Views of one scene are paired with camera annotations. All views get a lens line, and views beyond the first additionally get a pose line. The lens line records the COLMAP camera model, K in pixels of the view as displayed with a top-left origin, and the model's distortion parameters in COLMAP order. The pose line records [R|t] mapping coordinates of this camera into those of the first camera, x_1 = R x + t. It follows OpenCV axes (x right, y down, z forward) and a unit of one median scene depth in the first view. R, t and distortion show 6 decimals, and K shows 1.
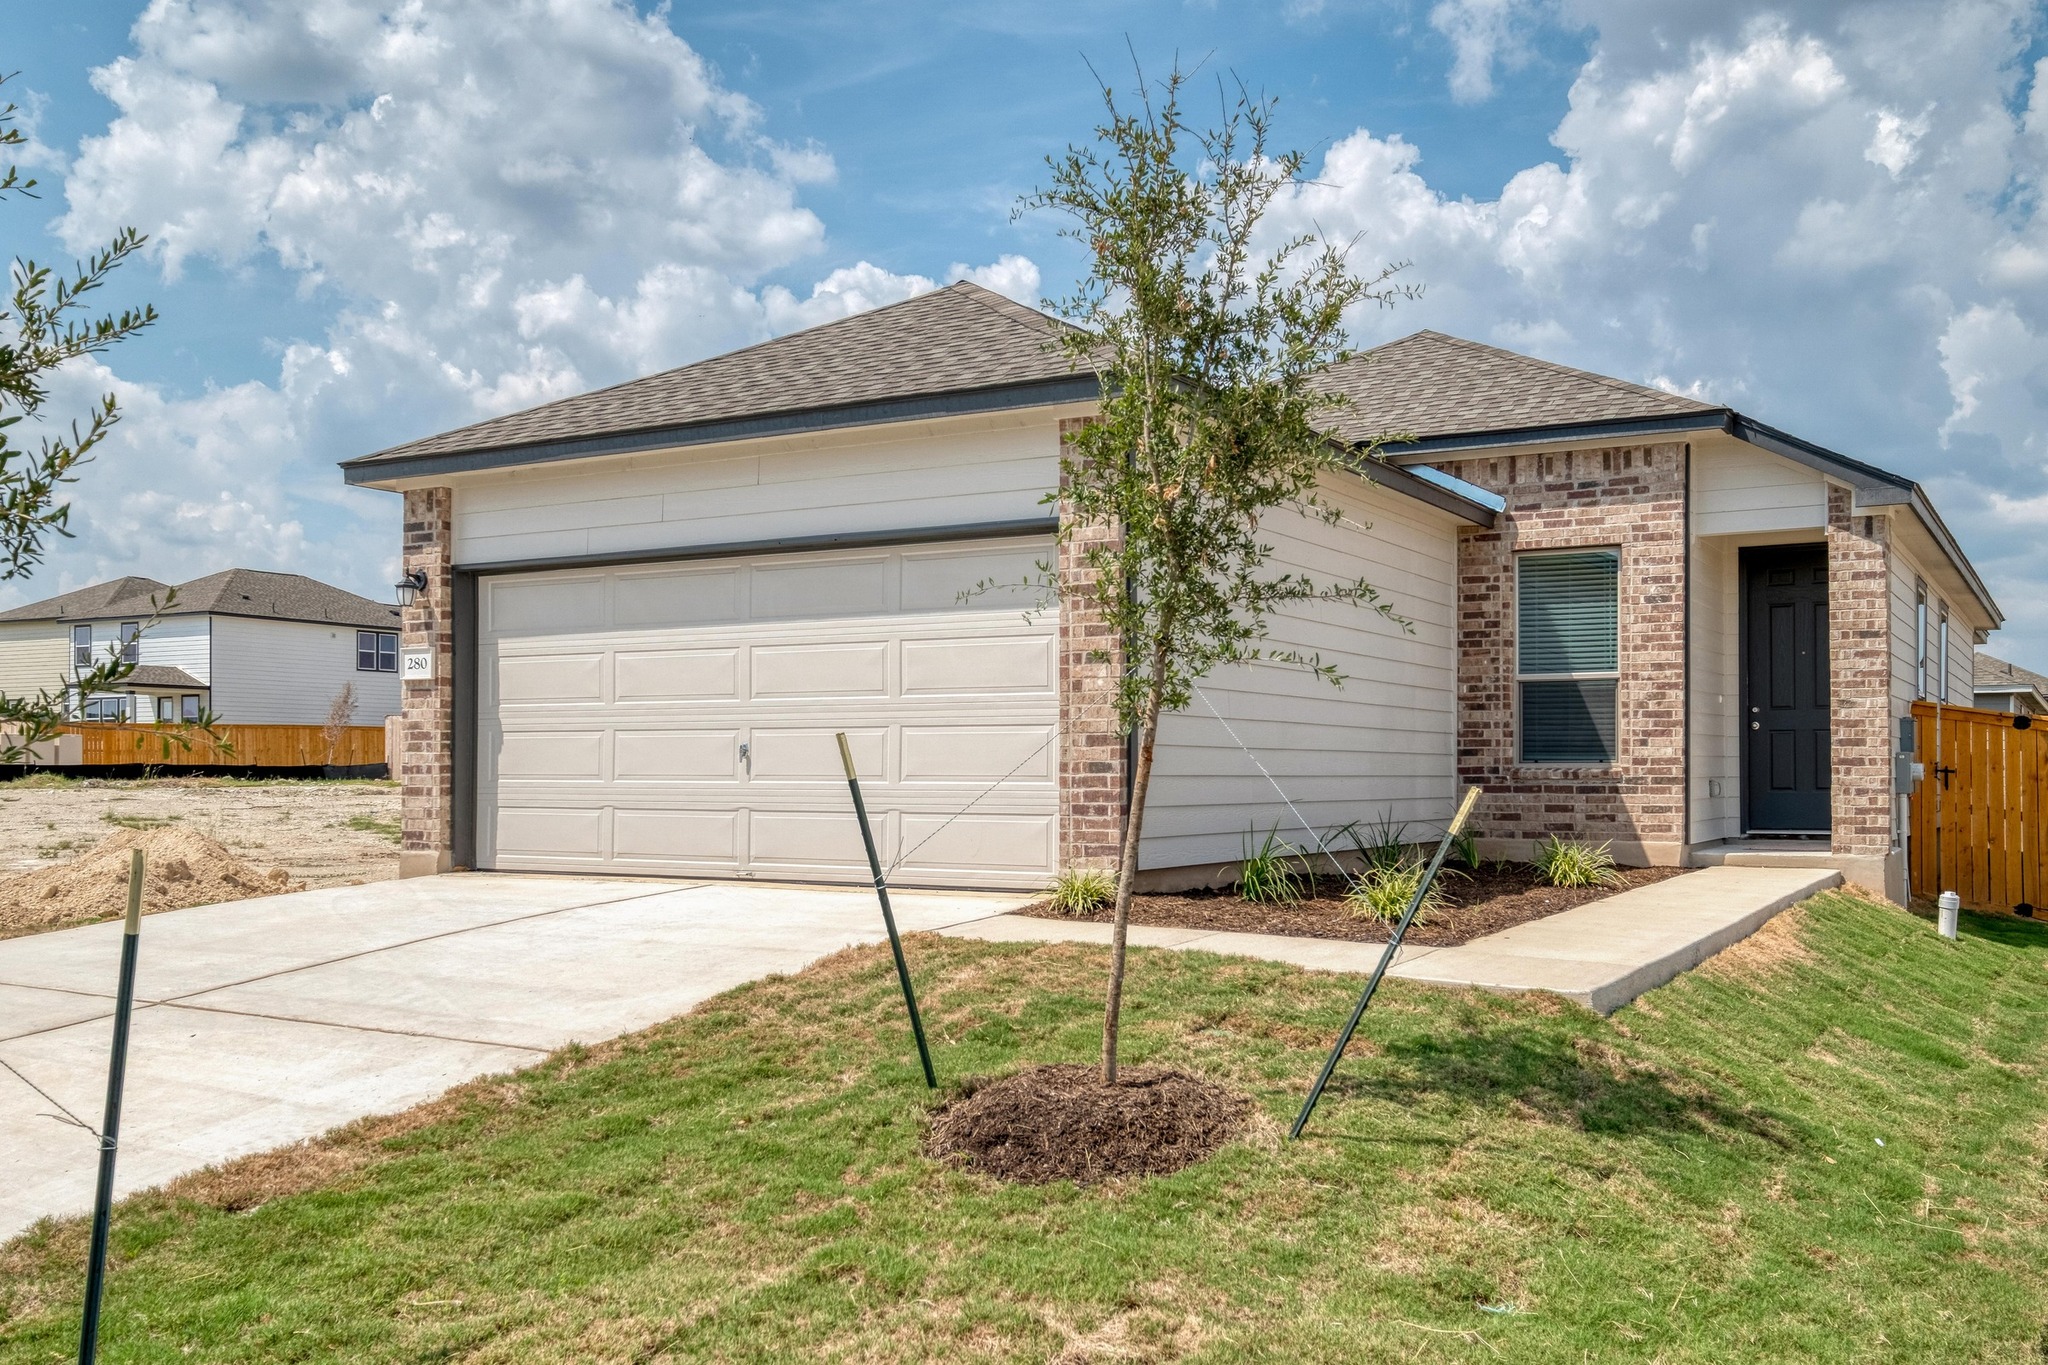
lens RADIAL K [[1807.3, 0, 1064.5], [0, 1807.3, 761.8], [0, 0, 1]] dist [0.031509, 0.005187]
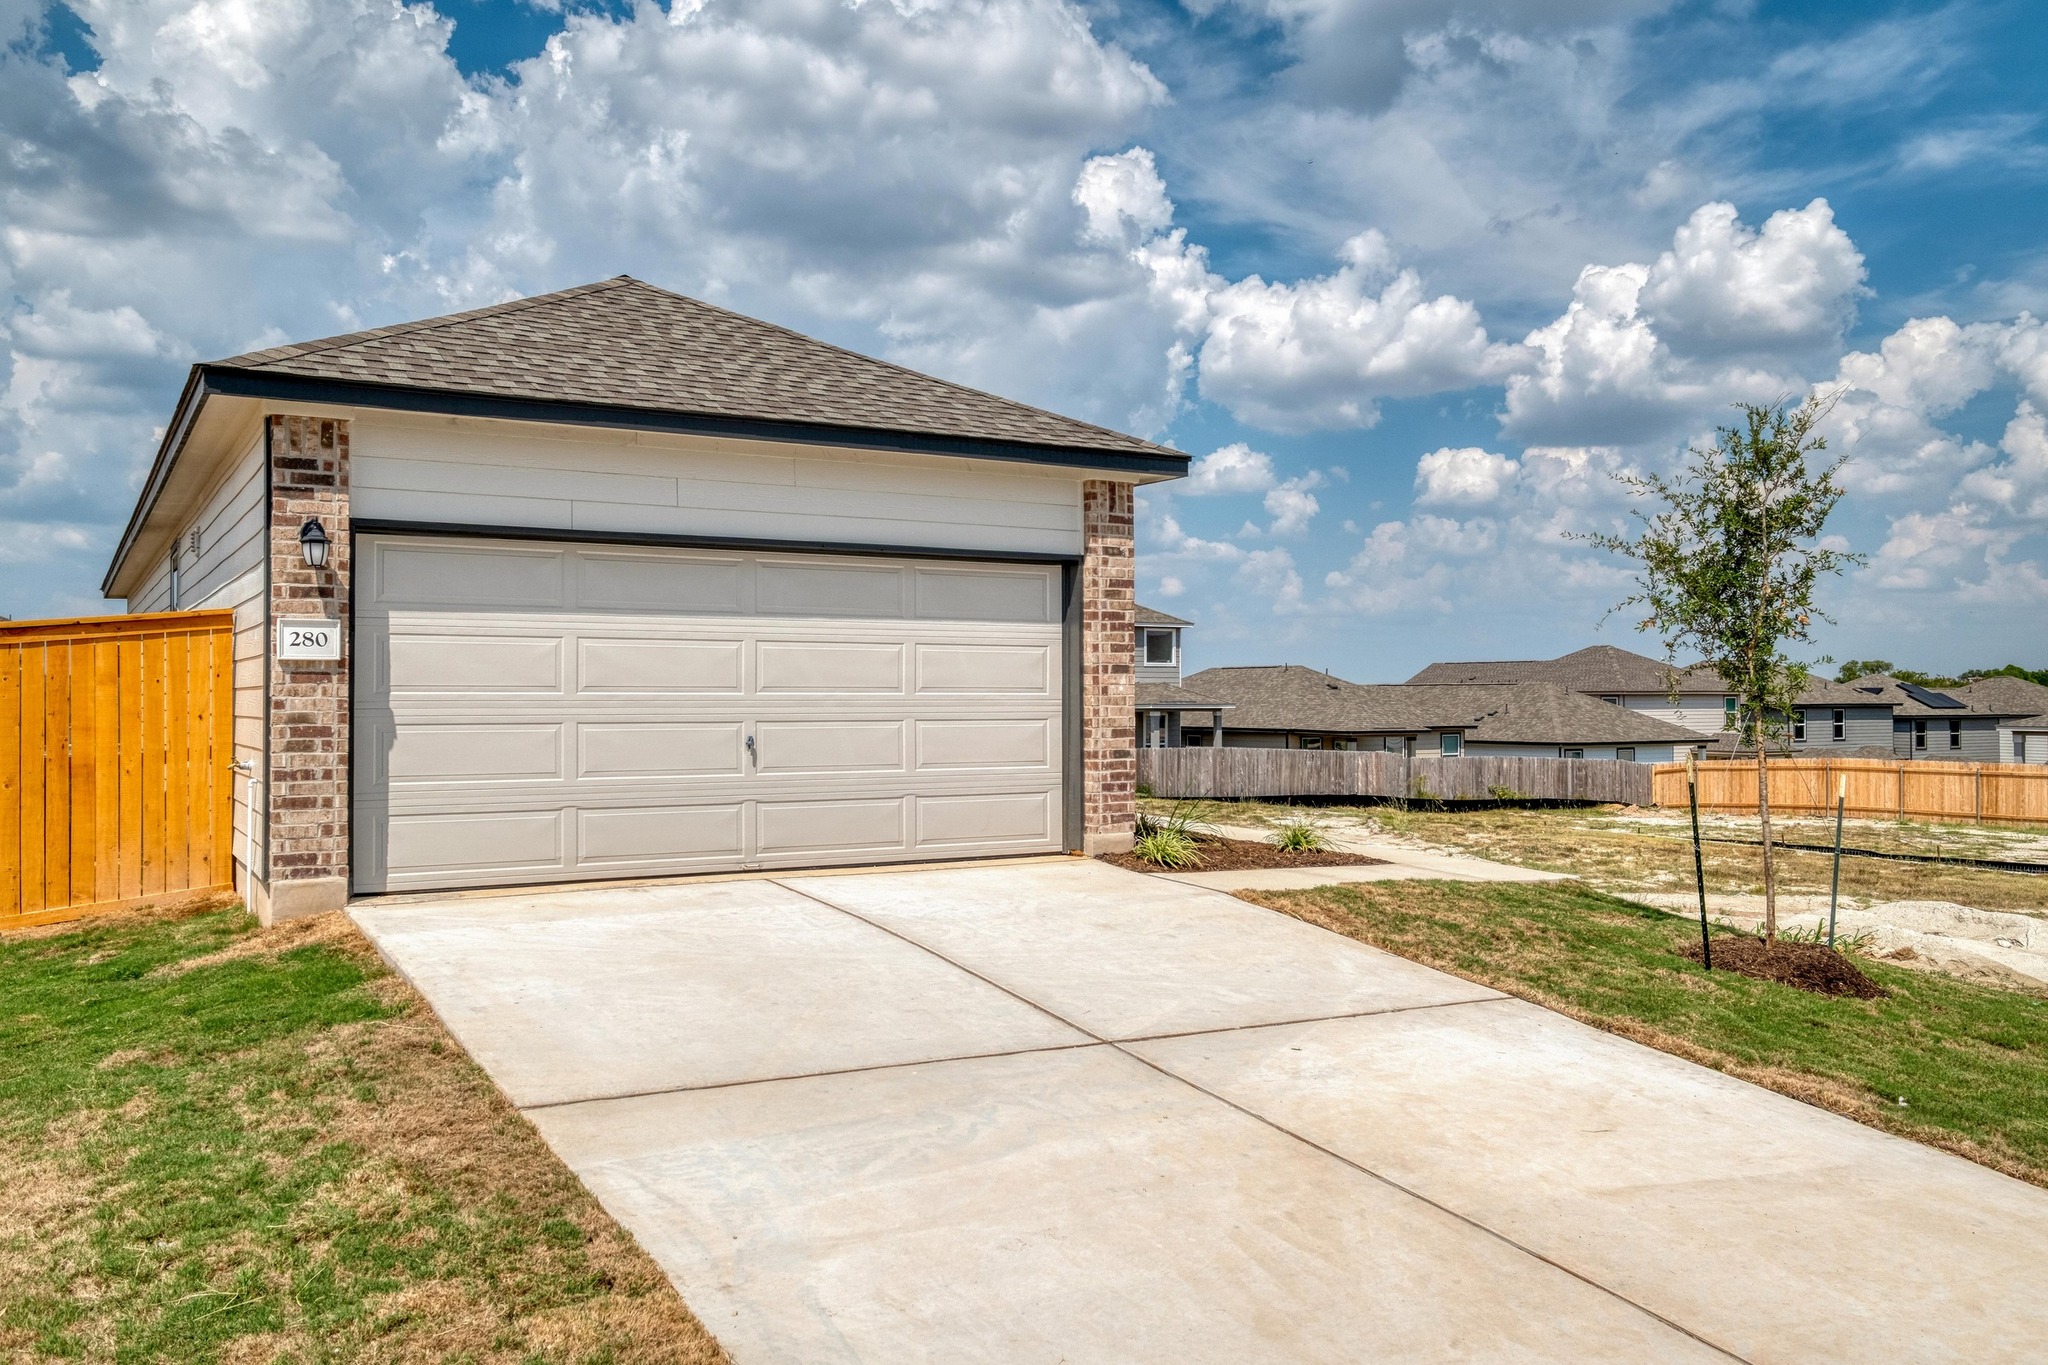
lens RADIAL K [[1637.5, 0, 1009.9], [0, 1637.5, 684.7], [0, 0, 1]] dist [0.010953, 0.008103]
pose [[0.495210, 0.005580, 0.868755, -0.792273], [-0.003339, 0.999984, -0.004520, -0.031137], [-0.868767, -0.000662, 0.495221, 0.371480]]
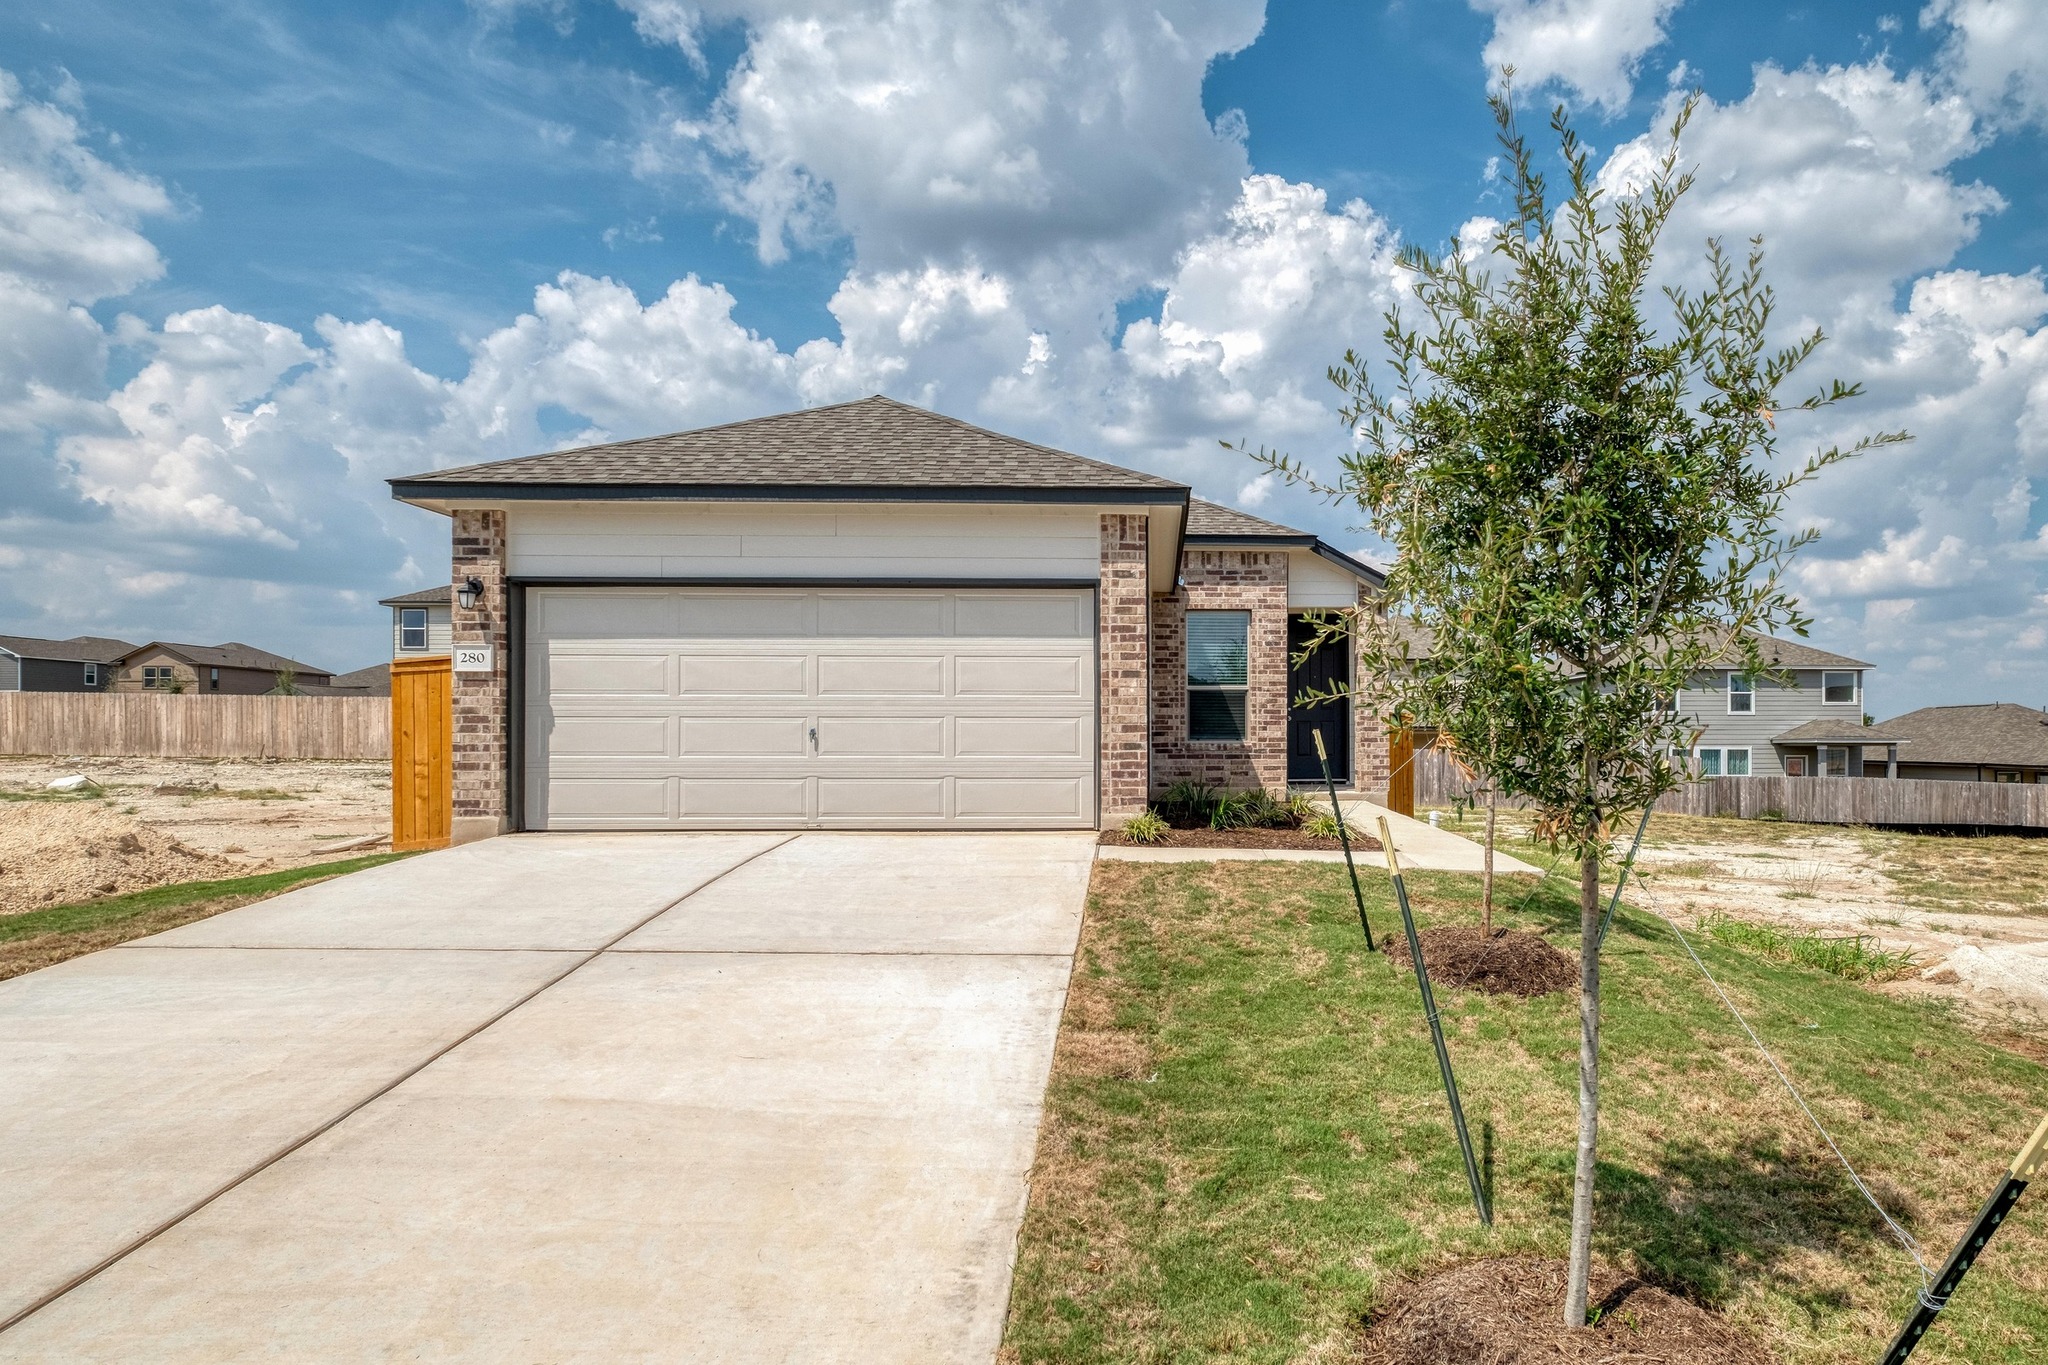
lens RADIAL K [[1254.3, 0, 1116.2], [0, 1254.3, 745.2], [0, 0, 1]] dist [0.008126, -0.000405]
pose [[0.848849, -0.003261, 0.528625, -0.419134], [-0.002225, 0.999950, 0.009742, -0.006138], [-0.528631, -0.009446, 0.848799, 0.083618]]
